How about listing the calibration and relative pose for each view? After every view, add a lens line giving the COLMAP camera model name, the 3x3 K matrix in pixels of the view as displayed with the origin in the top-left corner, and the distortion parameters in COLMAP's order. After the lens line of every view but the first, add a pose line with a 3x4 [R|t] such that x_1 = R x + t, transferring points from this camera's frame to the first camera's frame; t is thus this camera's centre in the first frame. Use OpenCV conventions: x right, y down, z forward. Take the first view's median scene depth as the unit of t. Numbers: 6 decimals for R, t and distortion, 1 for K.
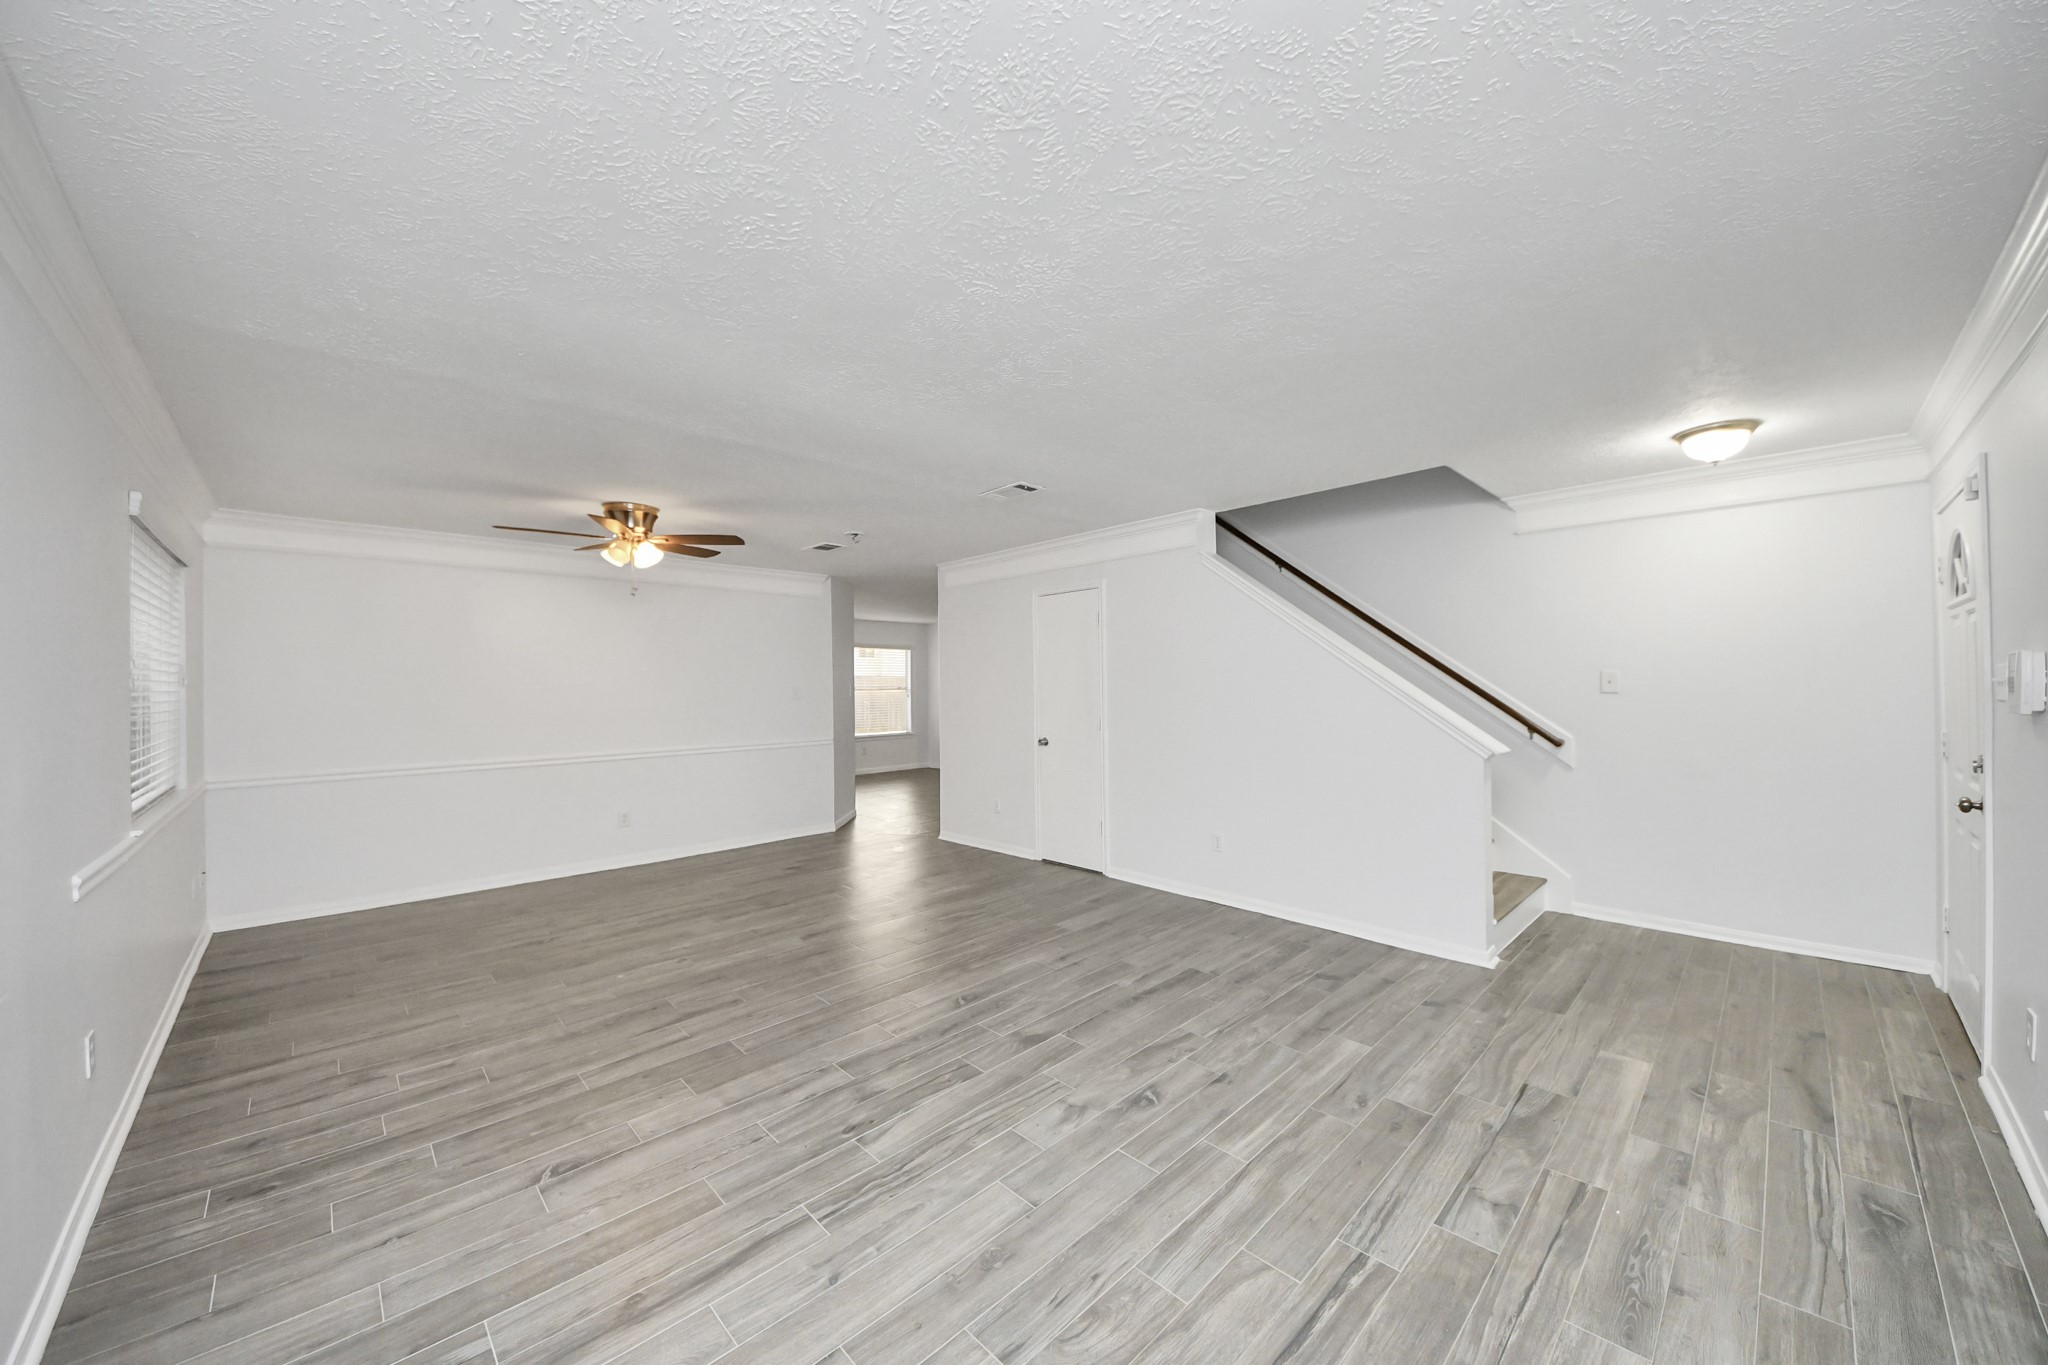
lens RADIAL K [[745.0, 0, 1033.2], [0, 745.0, 683.8], [0, 0, 1]] dist [0.014409, -0.003294]
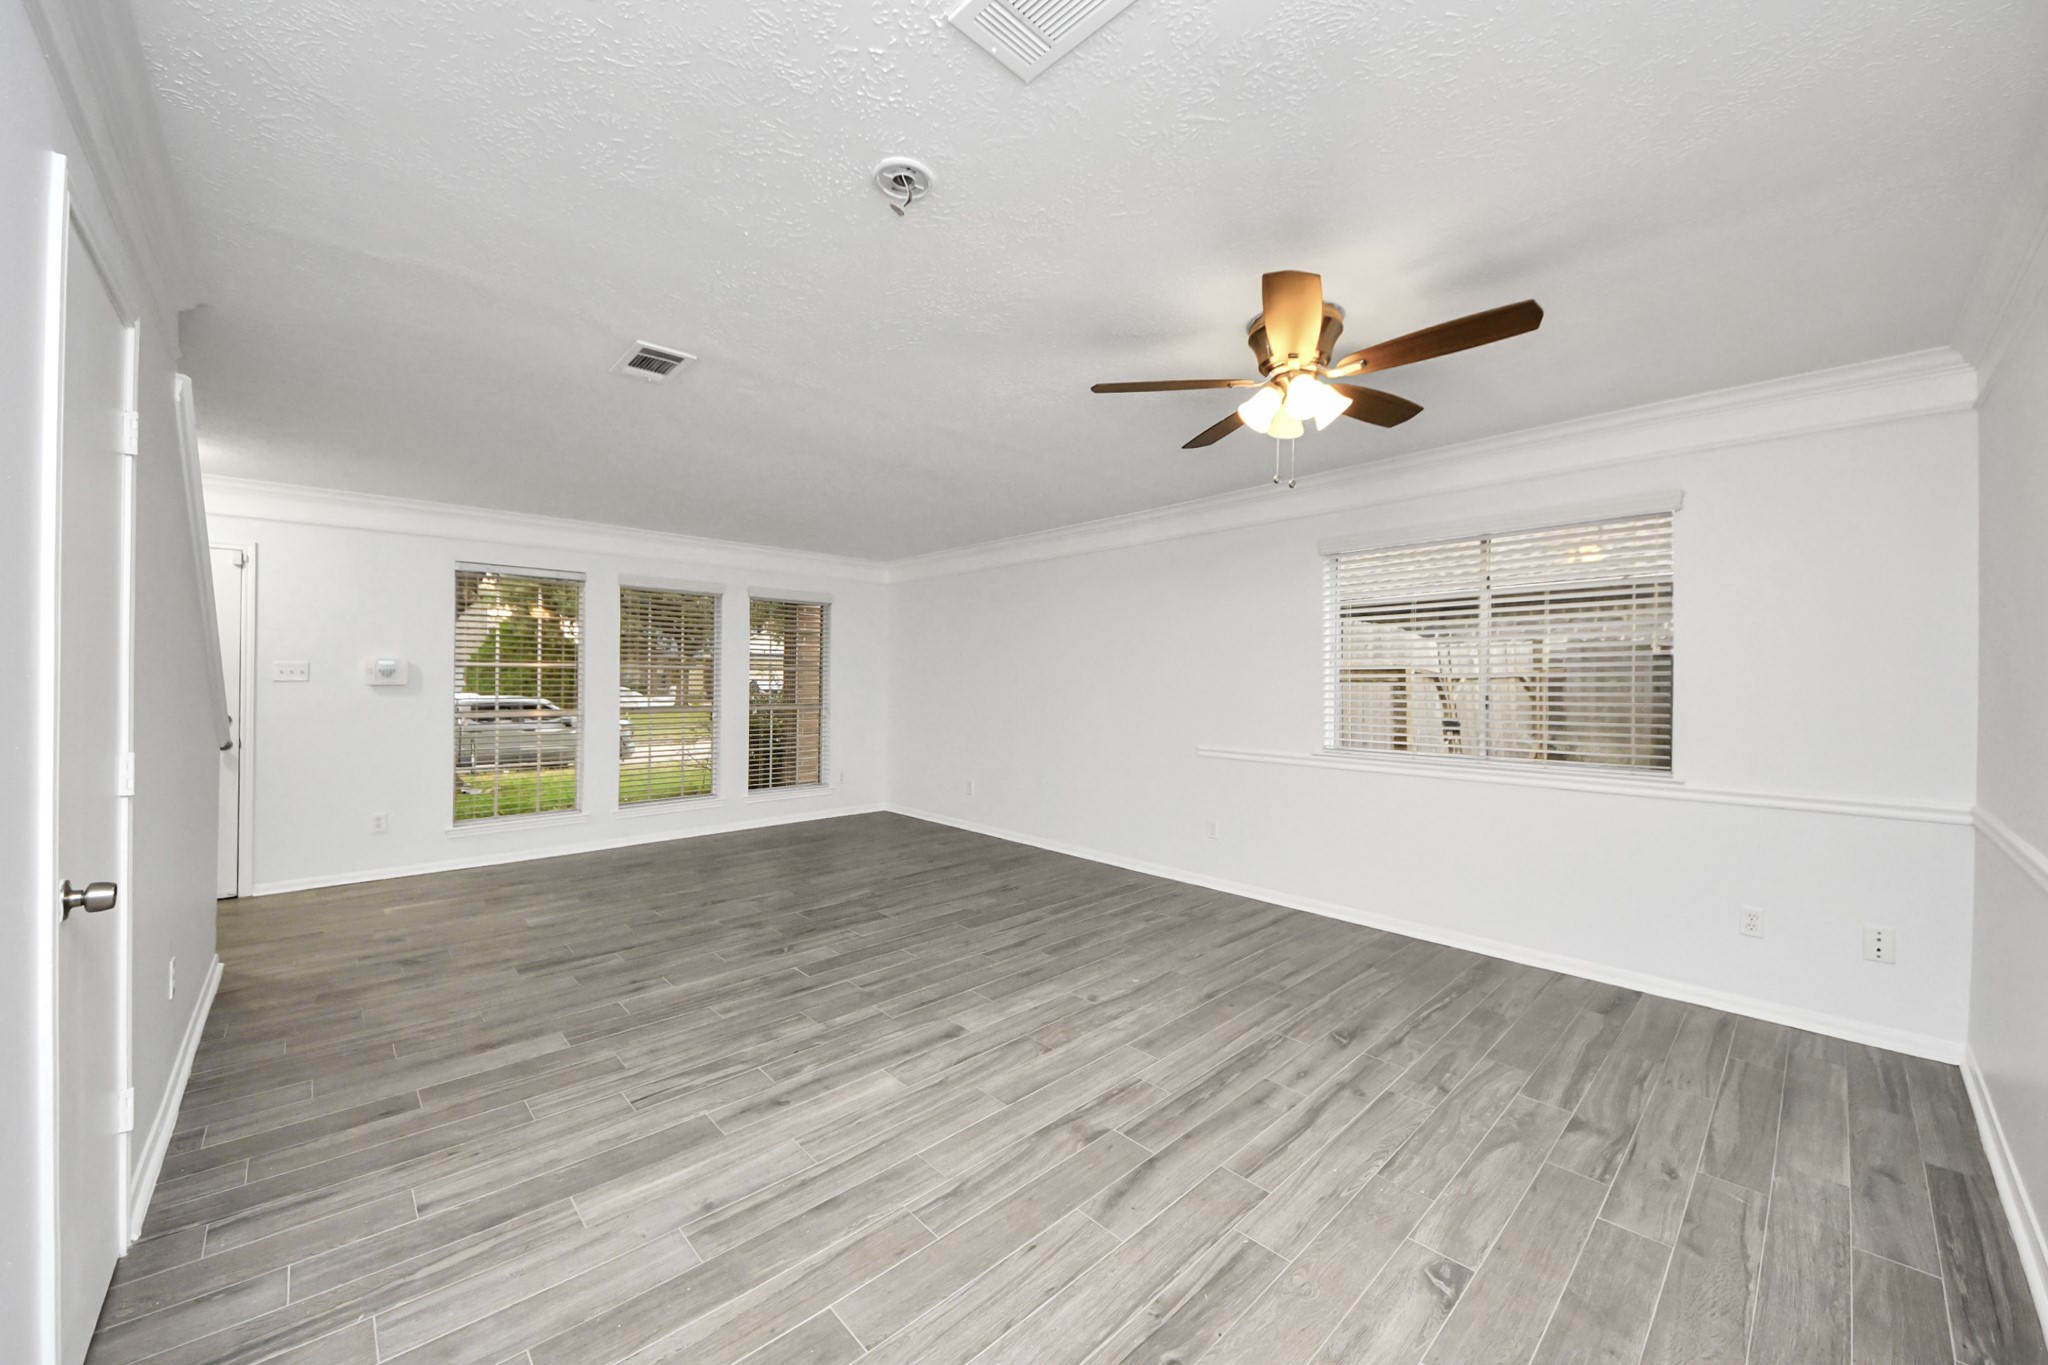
lens RADIAL K [[749.2, 0, 1021.5], [0, 749.2, 682.0], [0, 0, 1]] dist [0.004910, -0.000031]
pose [[-0.999737, 0.006339, 0.022058, -0.567322], [0.006489, 0.999956, 0.006762, 0.023089], [-0.022014, 0.006903, -0.999734, 2.515332]]
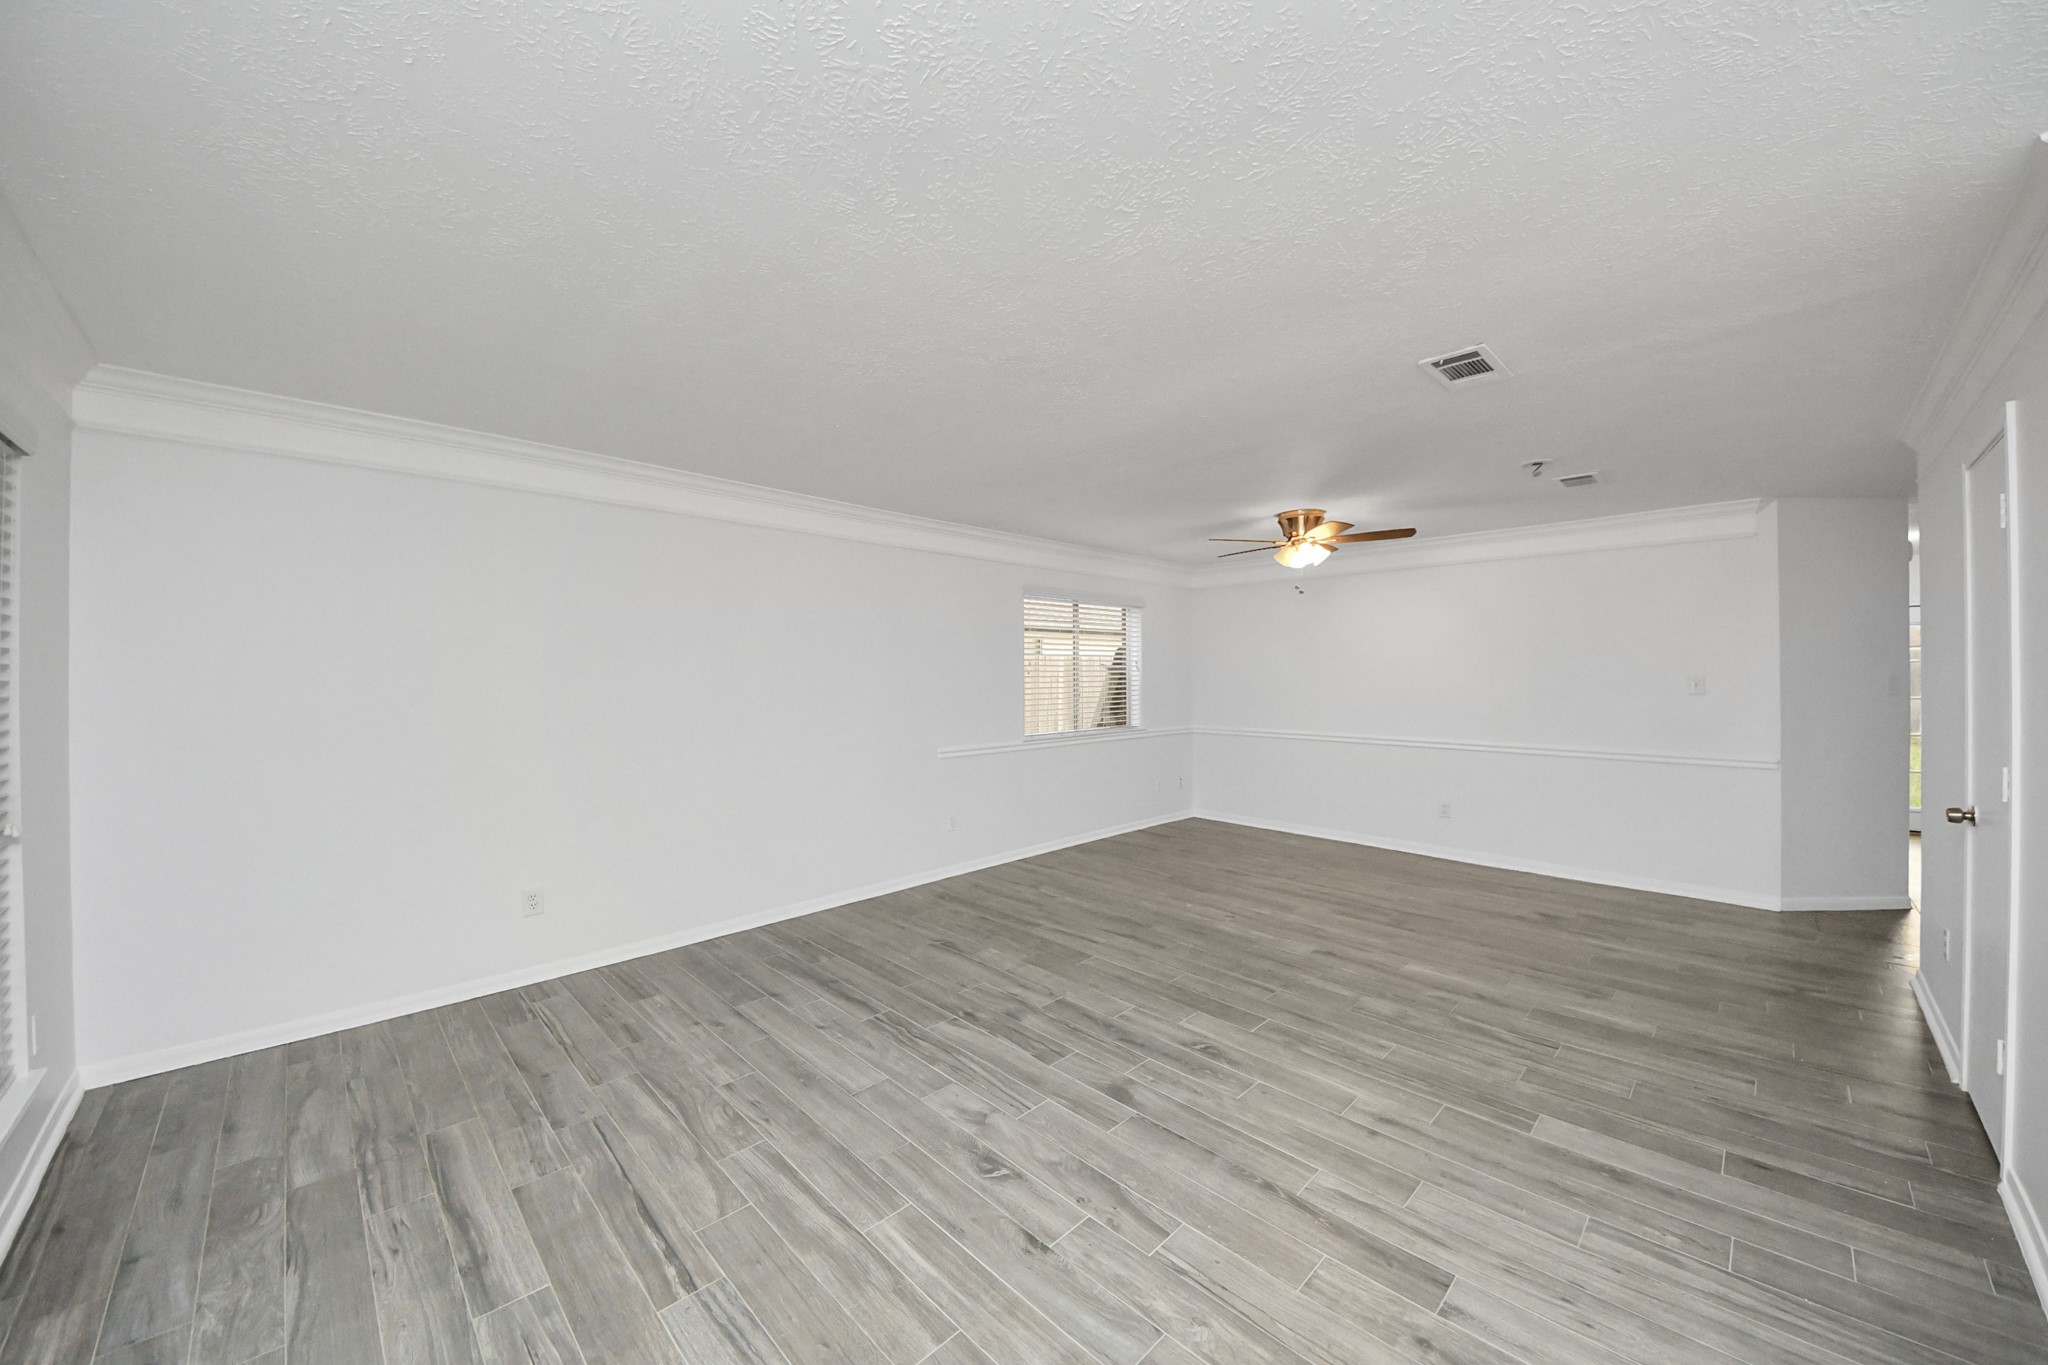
lens RADIAL K [[745.0, 0, 1027.6], [0, 745.0, 664.4], [0, 0, 1]] dist [0.014409, -0.003294]
pose [[0.005586, 0.010860, -0.999925, 0.925422], [-0.007823, 0.999911, 0.010816, -0.037832], [0.999954, 0.007762, 0.005670, 0.937399]]
